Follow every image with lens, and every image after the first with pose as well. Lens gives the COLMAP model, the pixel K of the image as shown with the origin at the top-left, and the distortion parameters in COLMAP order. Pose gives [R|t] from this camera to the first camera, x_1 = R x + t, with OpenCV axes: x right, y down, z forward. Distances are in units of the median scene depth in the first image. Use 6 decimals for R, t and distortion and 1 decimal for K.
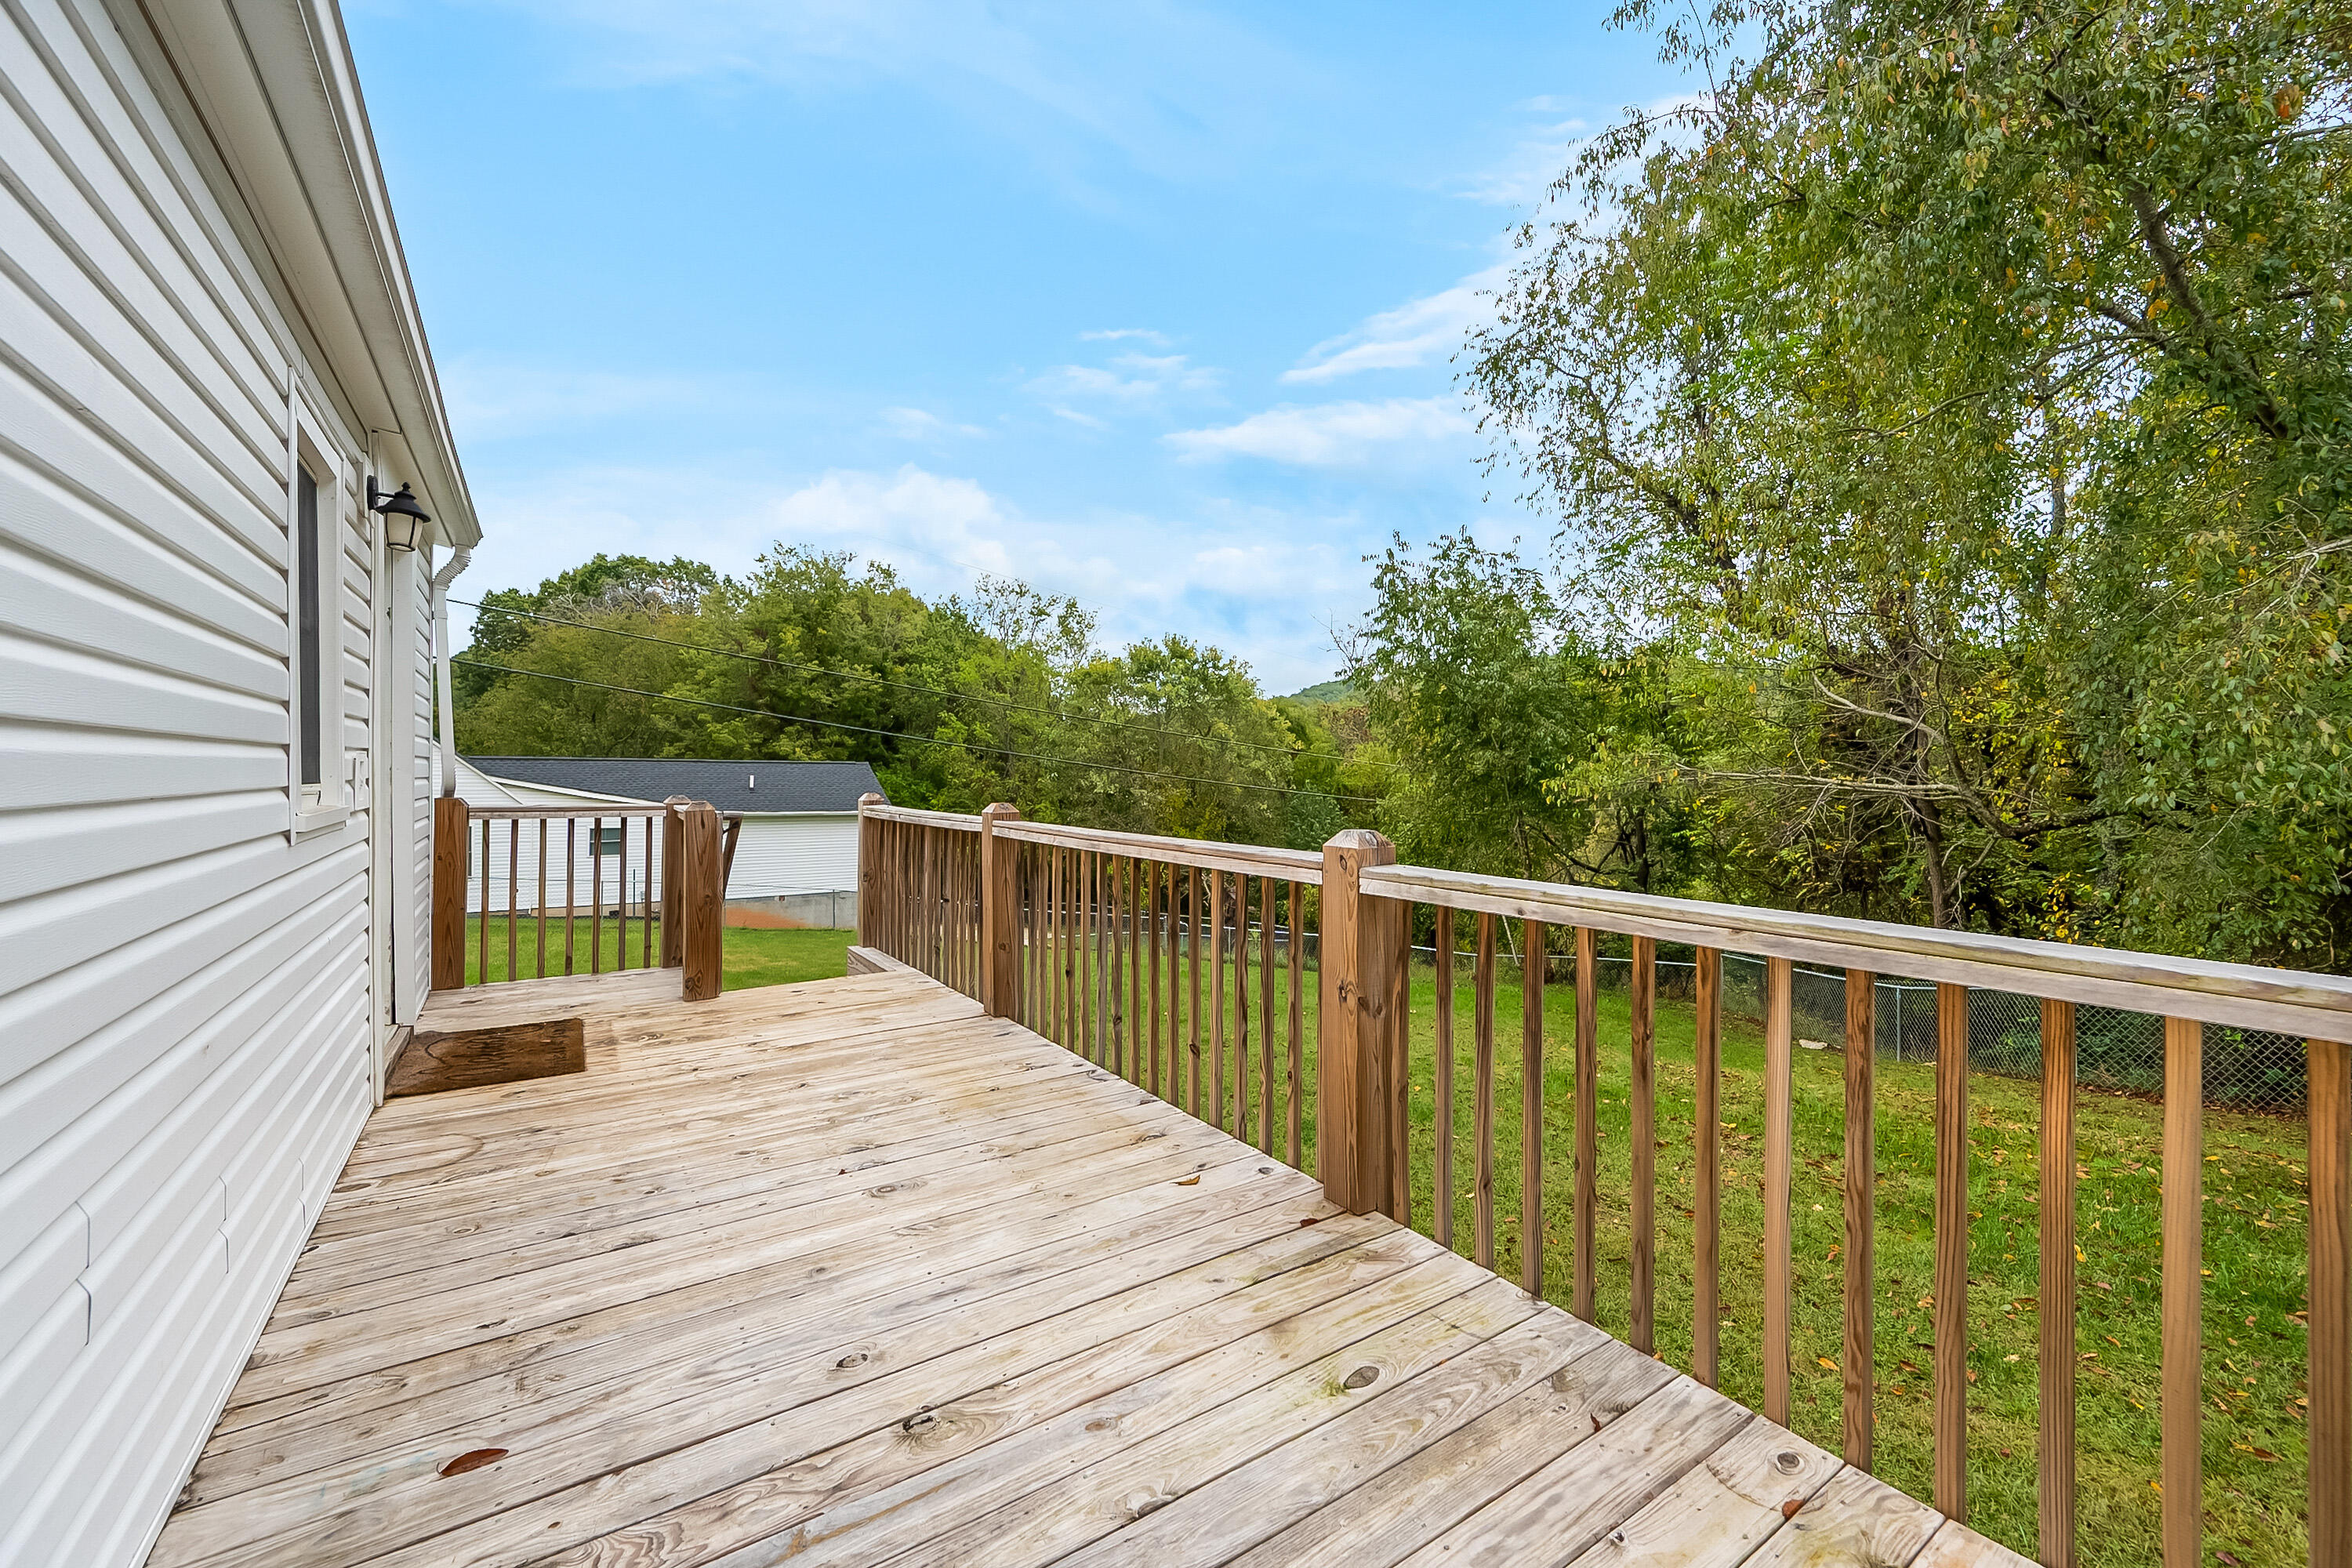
lens RADIAL K [[941.4, 0, 1181.0], [0, 941.4, 782.7], [0, 0, 1]] dist [0.001512, 0.000364]
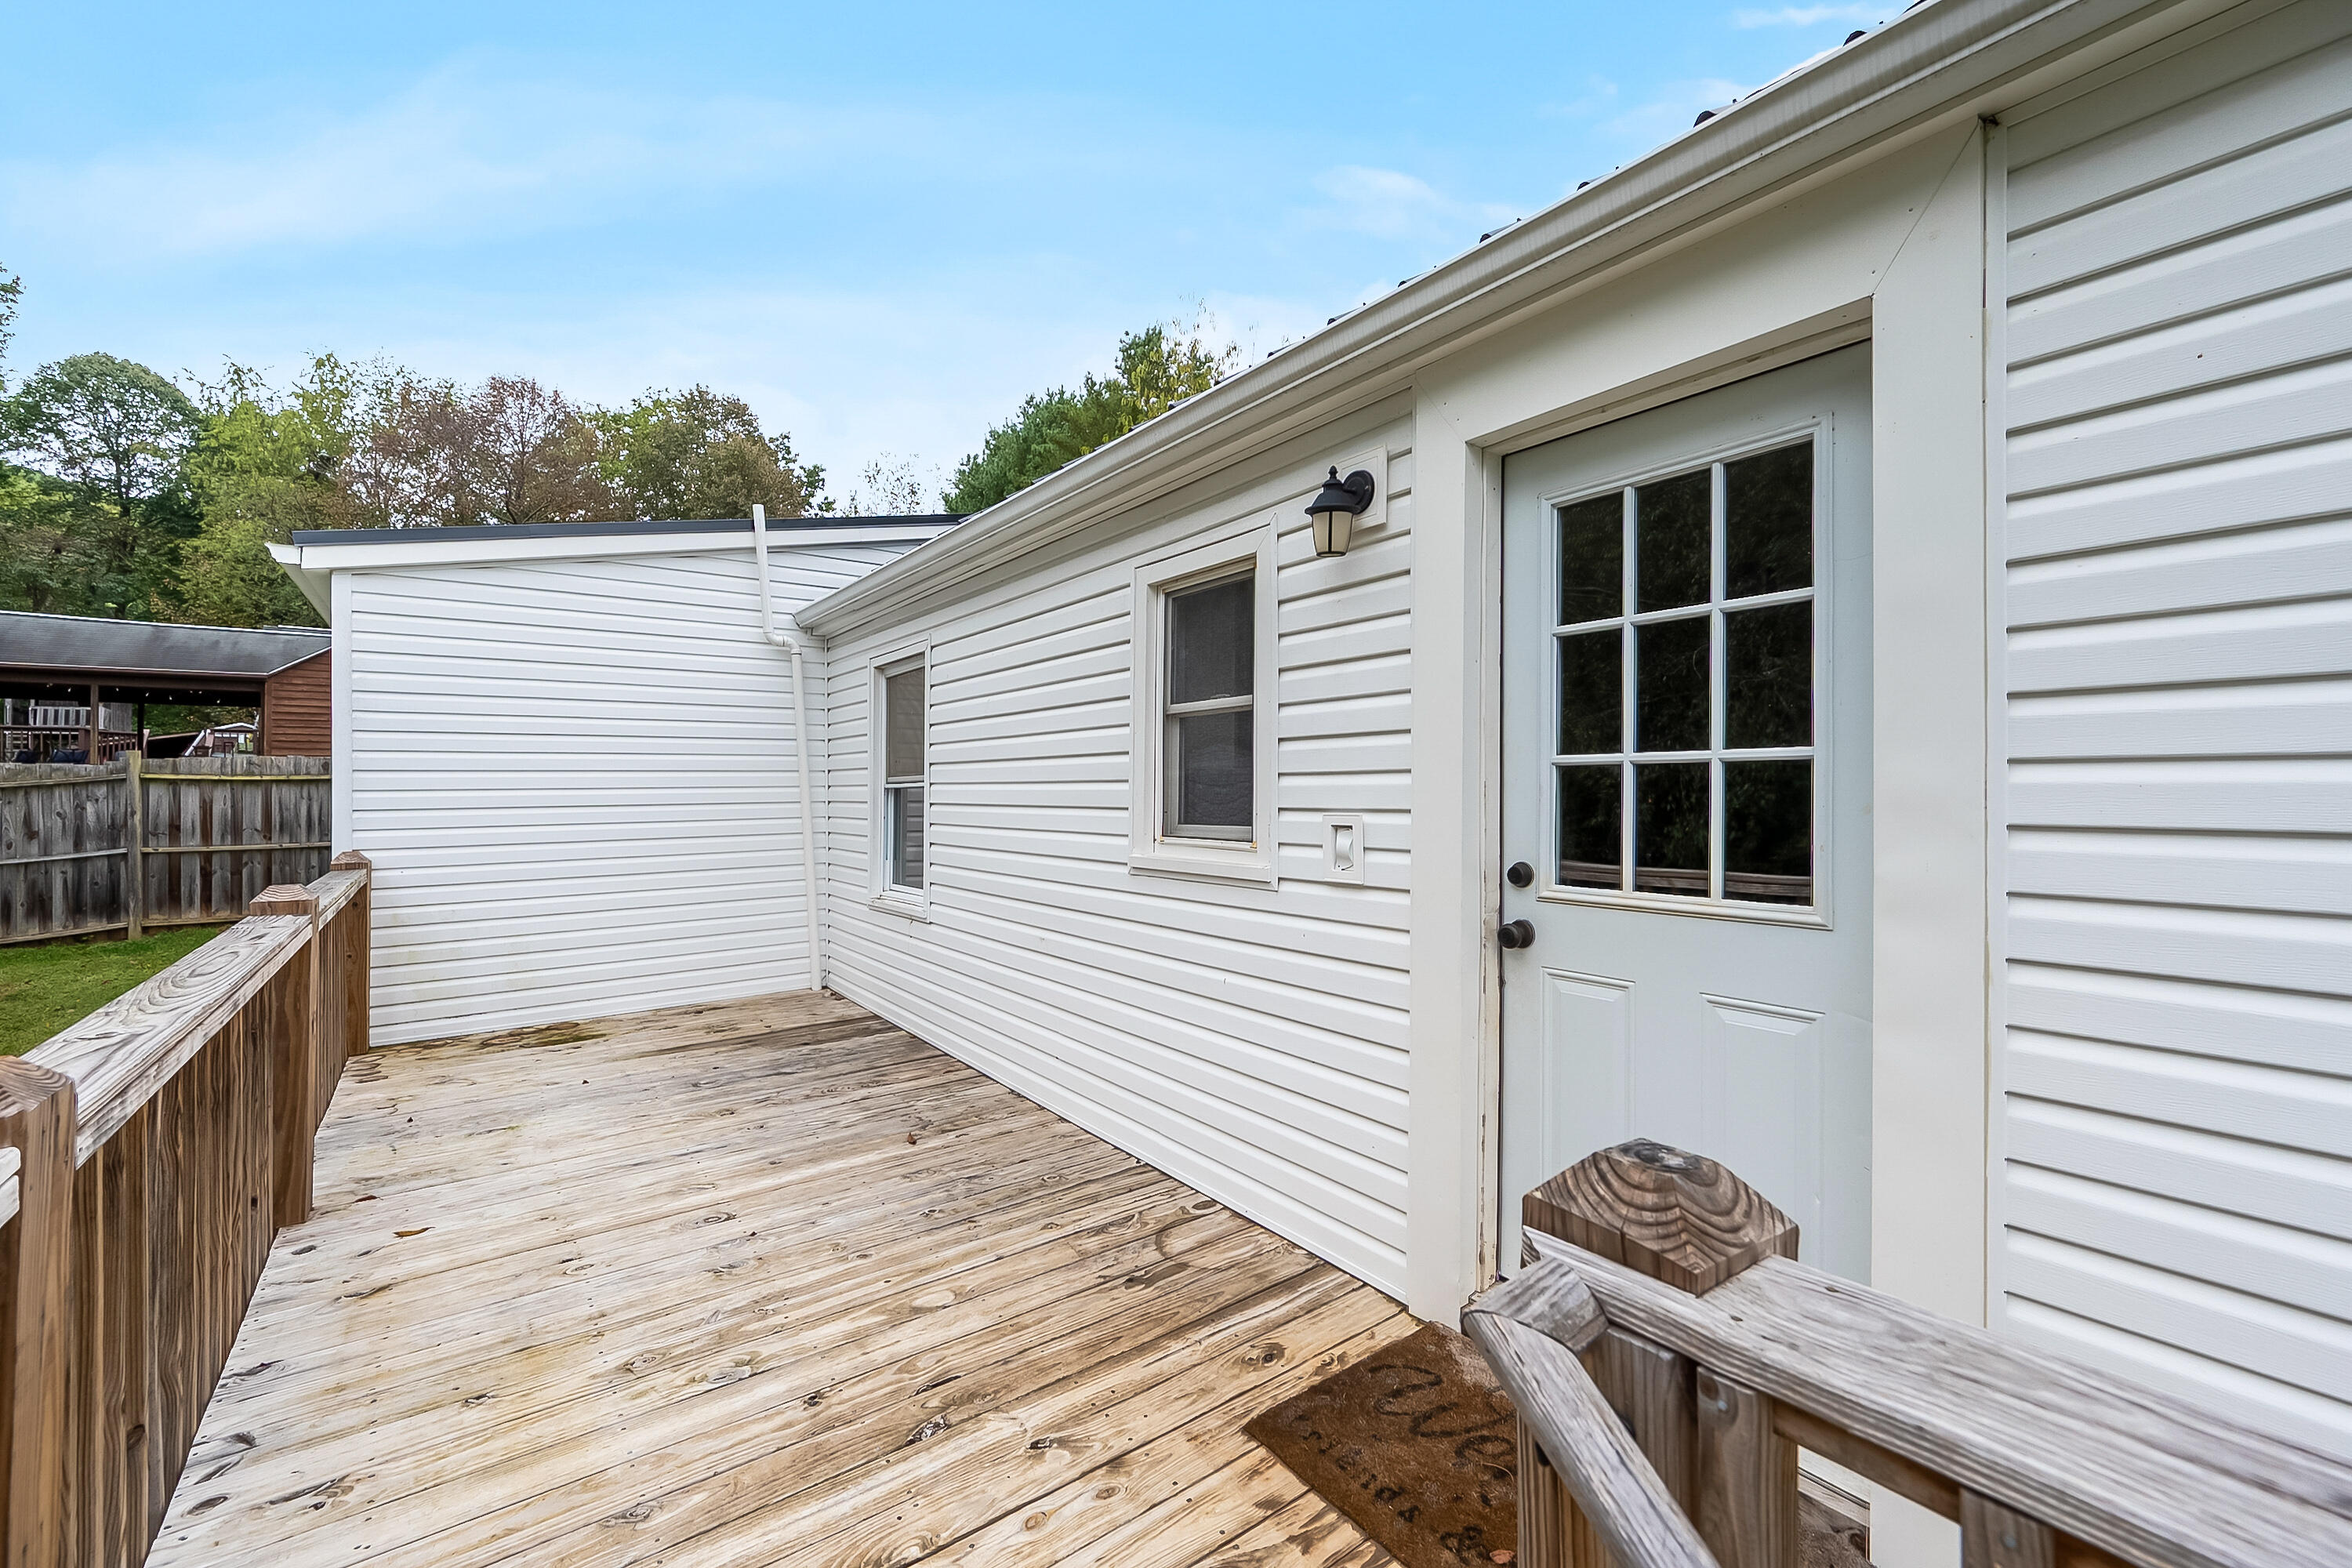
lens RADIAL K [[941.4, 0, 1173.5], [0, 941.4, 777.7], [0, 0, 1]] dist [0.001512, 0.000364]
pose [[-0.998934, 0.000217, -0.046153, -0.747353], [0.000201, 1.000000, 0.000362, -0.069829], [0.046153, 0.000353, -0.998934, 1.988770]]
